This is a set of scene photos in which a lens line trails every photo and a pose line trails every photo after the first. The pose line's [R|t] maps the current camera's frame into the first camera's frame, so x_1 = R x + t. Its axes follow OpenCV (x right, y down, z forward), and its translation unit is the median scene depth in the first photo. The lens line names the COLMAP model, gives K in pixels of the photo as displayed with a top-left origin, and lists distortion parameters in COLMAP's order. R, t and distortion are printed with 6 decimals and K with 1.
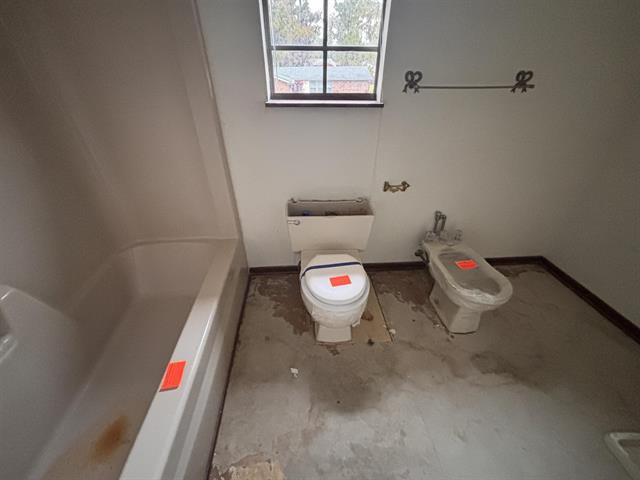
lens RADIAL K [[257.9, 0, 317.2], [0, 257.9, 239.3], [0, 0, 1]] dist [0.001228, -0.000037]
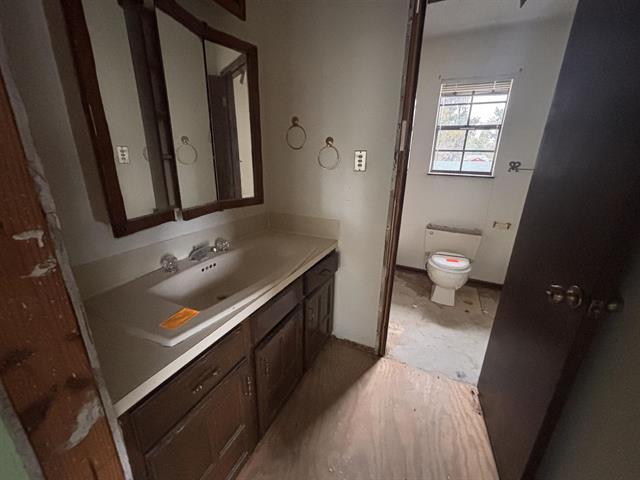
lens RADIAL K [[257.9, 0, 317.2], [0, 257.9, 239.3], [0, 0, 1]] dist [0.001228, -0.000037]
pose [[0.874488, 0.161277, -0.457450, 0.059120], [-0.277866, 0.939585, -0.199928, 0.598442], [0.397570, 0.301945, 0.866469, -0.940694]]
